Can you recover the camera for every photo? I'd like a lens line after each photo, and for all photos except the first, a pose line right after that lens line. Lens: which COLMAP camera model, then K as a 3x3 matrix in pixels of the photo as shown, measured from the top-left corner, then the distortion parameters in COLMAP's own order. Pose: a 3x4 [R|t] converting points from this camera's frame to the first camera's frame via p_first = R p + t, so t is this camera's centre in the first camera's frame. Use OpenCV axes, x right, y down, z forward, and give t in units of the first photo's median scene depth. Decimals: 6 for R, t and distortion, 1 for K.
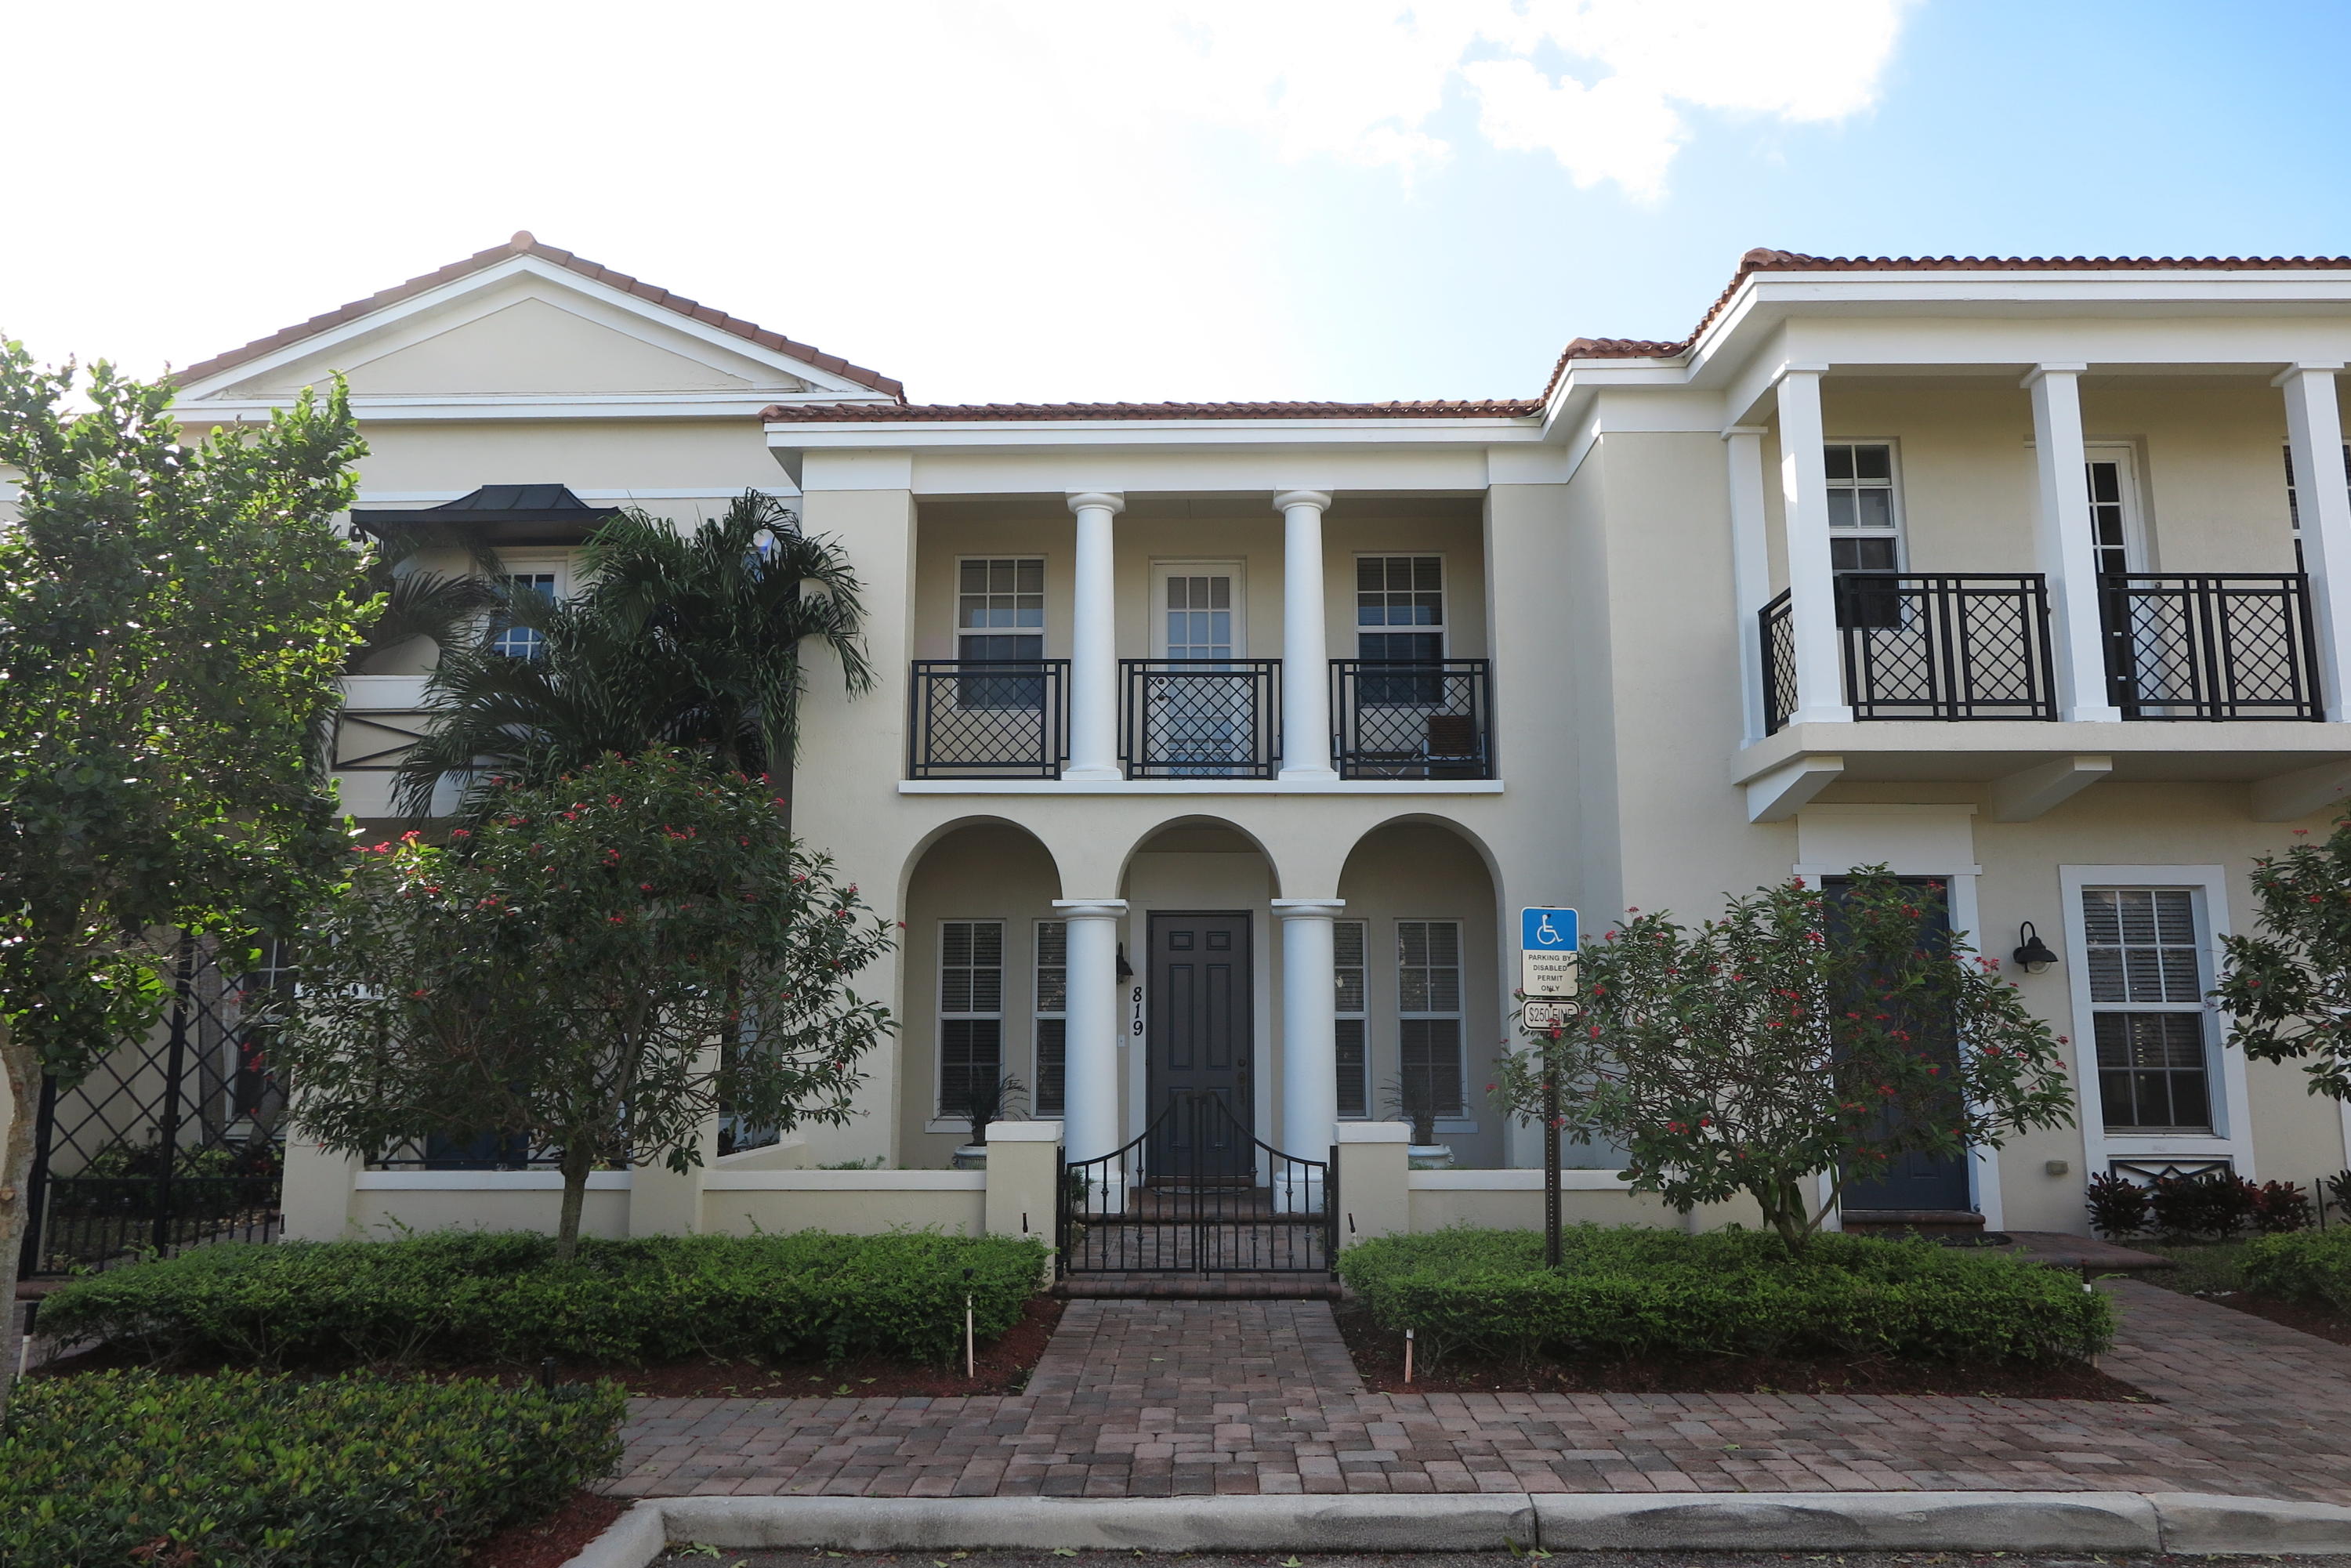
lens RADIAL K [[1637.4, 0, 1171.6], [0, 1637.4, 779.2], [0, 0, 1]] dist [-0.002054, 0.000949]
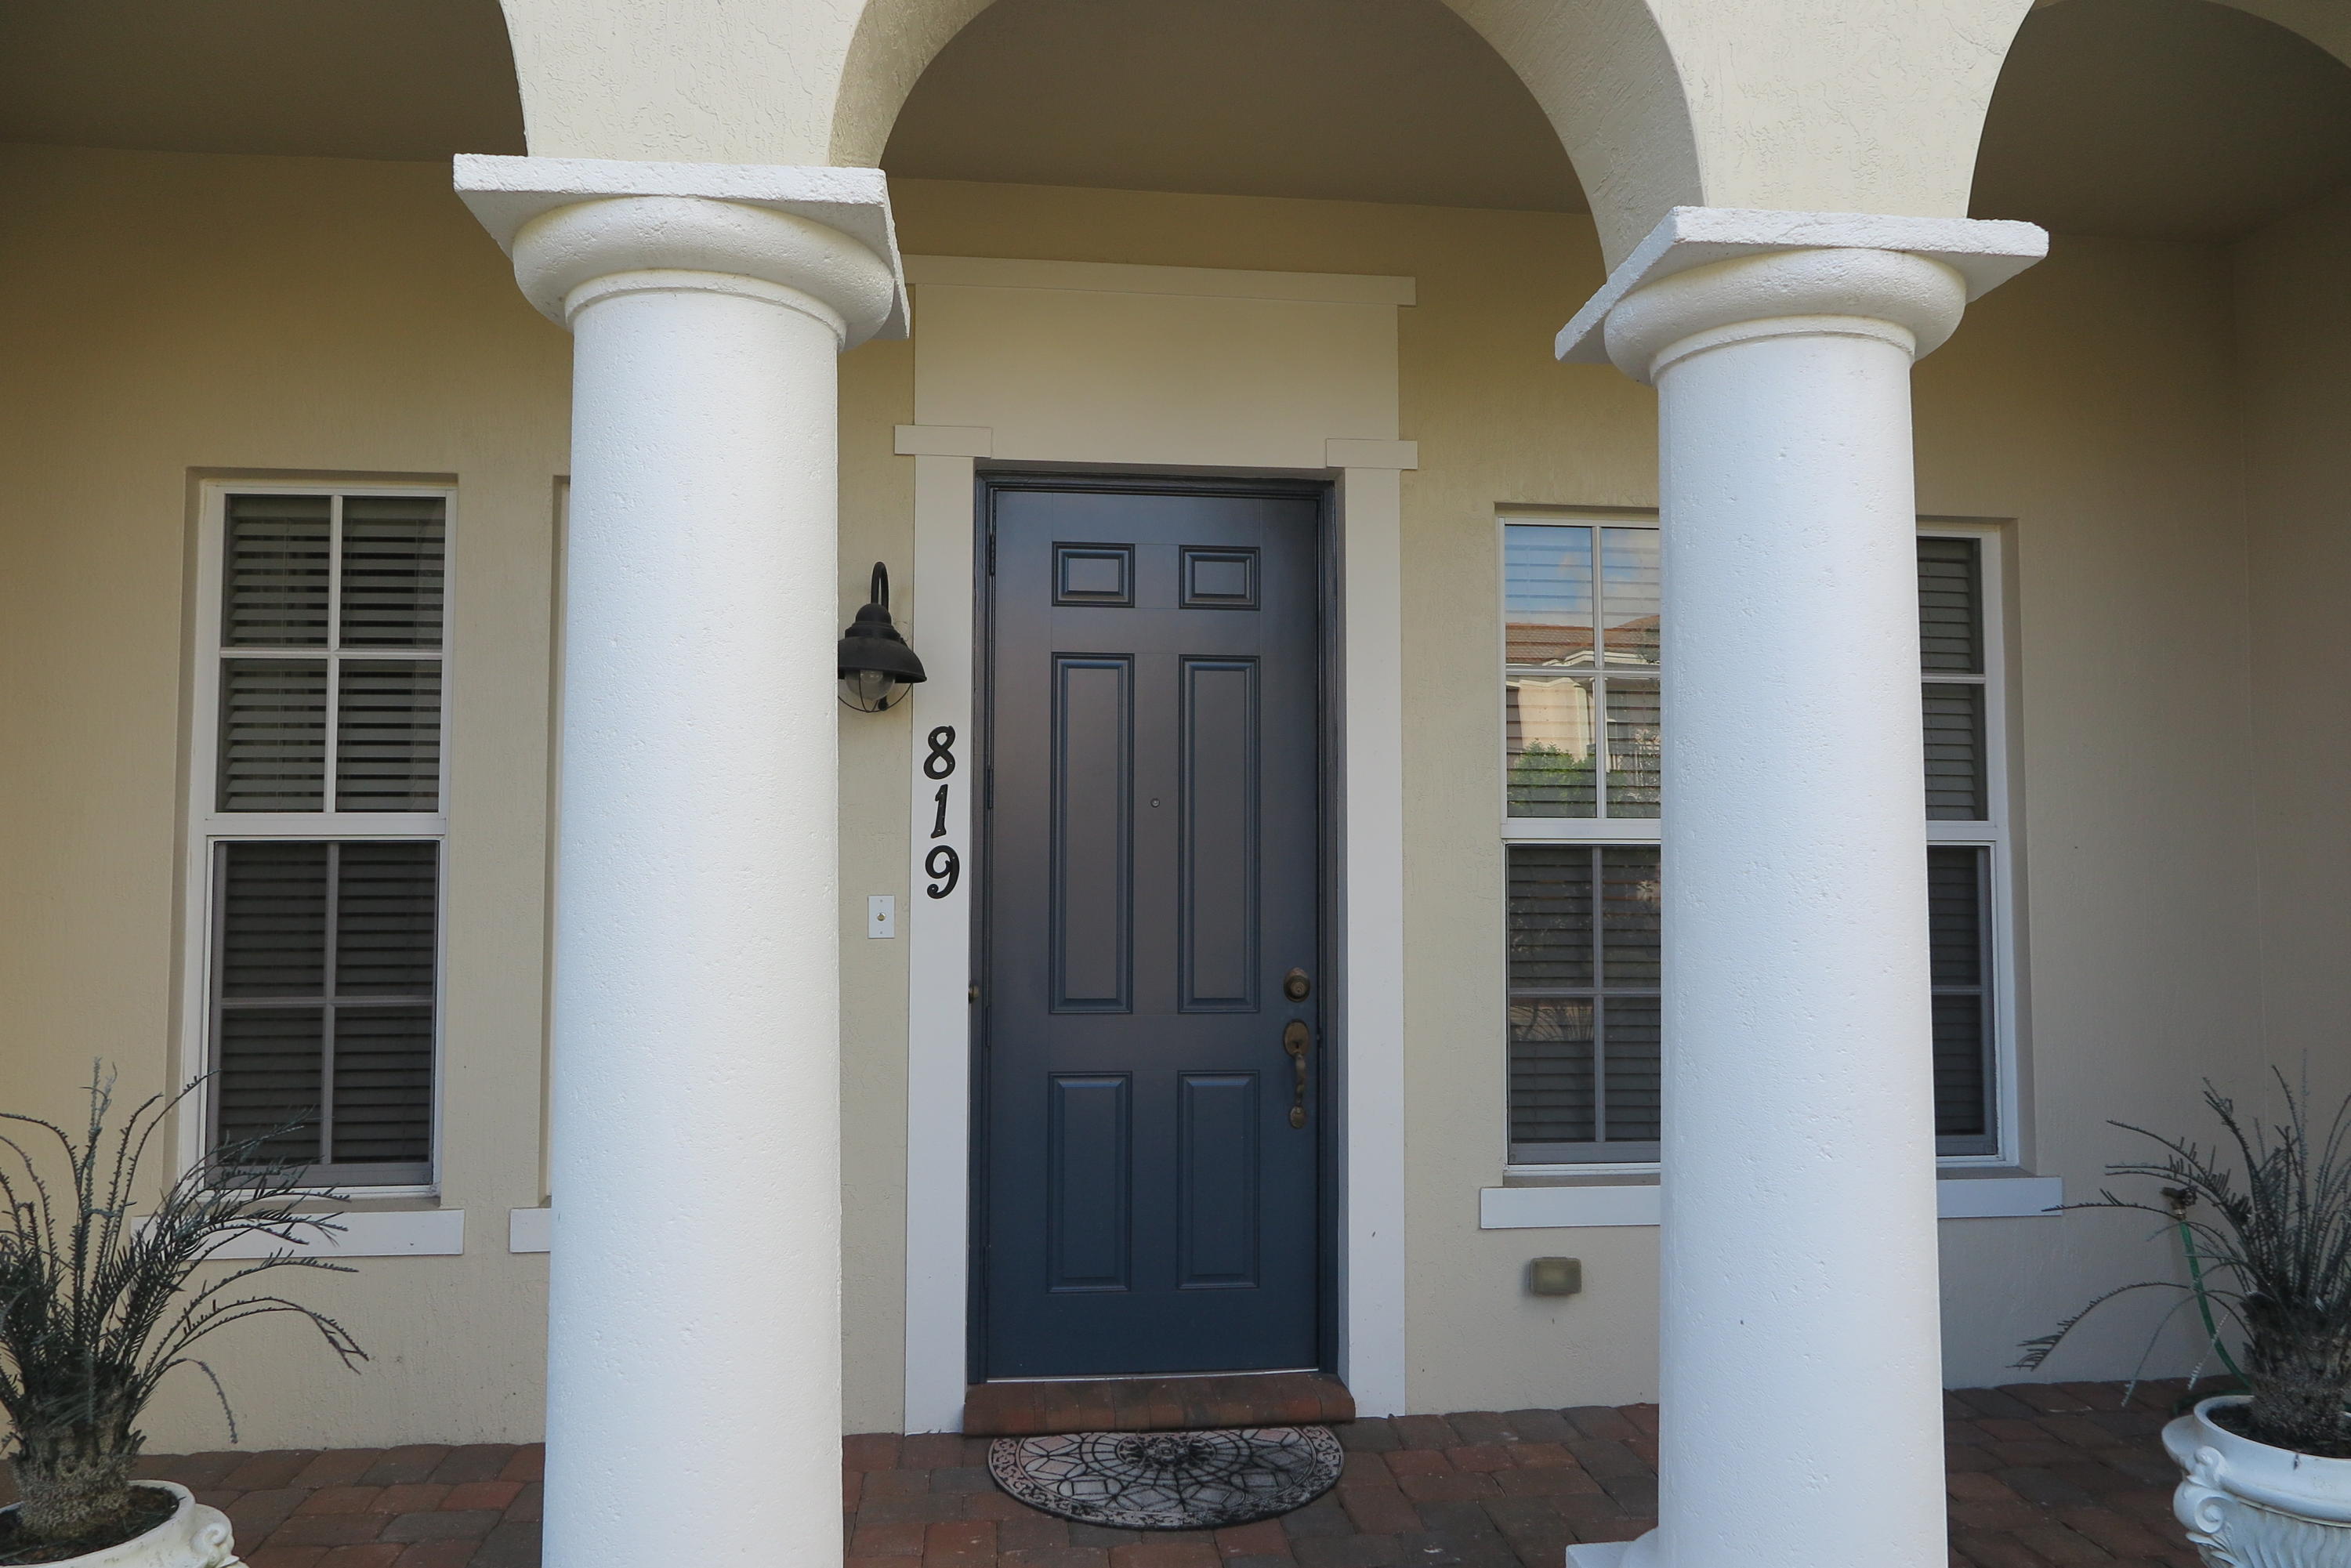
lens RADIAL K [[1637.4, 0, 1181.4], [0, 1637.4, 779.0], [0, 0, 1]] dist [-0.002054, 0.000949]
pose [[0.991342, 0.006880, 0.131122, -0.016559], [-0.021395, 0.993744, 0.109611, 0.103561], [-0.129548, -0.111468, 0.985288, 0.713009]]
